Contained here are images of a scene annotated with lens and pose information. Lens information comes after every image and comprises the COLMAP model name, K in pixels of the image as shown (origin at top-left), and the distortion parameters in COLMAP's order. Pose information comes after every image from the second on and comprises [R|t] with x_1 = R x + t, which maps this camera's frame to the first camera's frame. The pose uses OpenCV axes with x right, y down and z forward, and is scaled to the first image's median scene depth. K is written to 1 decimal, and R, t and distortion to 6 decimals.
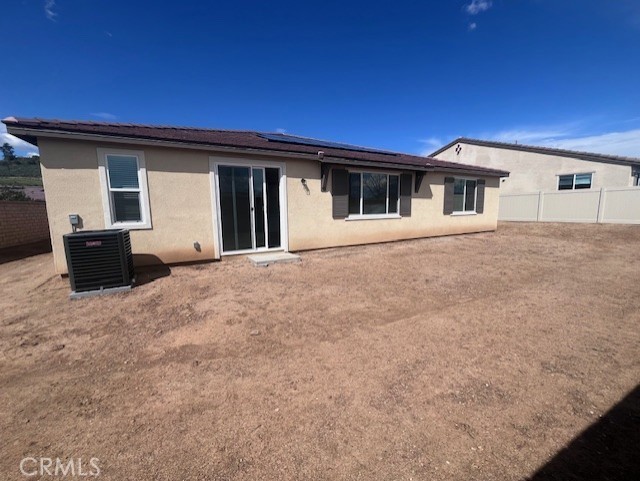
lens RADIAL K [[256.0, 0, 321.4], [0, 256.0, 237.5], [0, 0, 1]] dist [-0.005091, -0.000143]
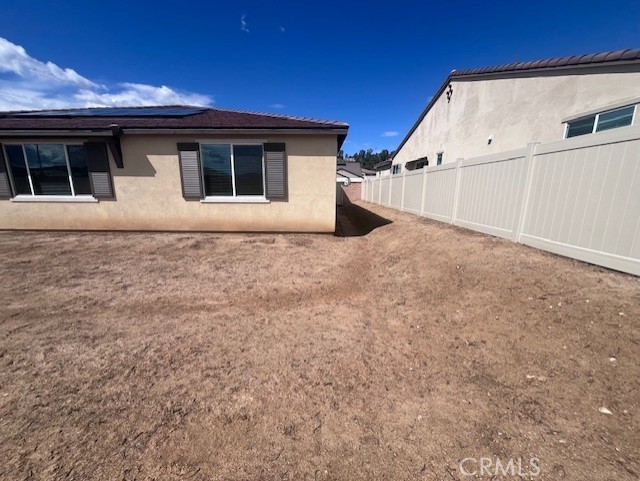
lens RADIAL K [[256.0, 0, 323.9], [0, 256.0, 238.7], [0, 0, 1]] dist [-0.005091, -0.000143]
pose [[0.864894, 0.117655, -0.487971, 1.392266], [-0.078059, 0.991841, 0.100791, -0.104871], [0.495848, -0.049083, 0.867021, 0.727465]]
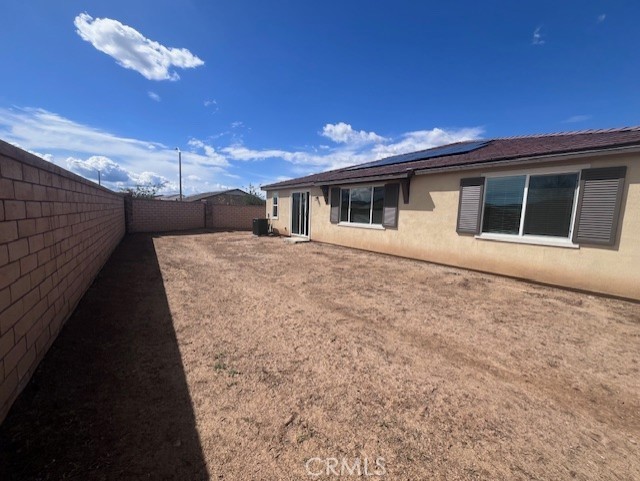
lens RADIAL K [[256.0, 0, 320.1], [0, 256.0, 240.9], [0, 0, 1]] dist [-0.005091, -0.000143]
pose [[0.136433, 0.128324, -0.982303, 1.324311], [-0.157266, 0.981806, 0.106416, -0.109473], [0.978087, 0.139964, 0.154132, 0.678692]]
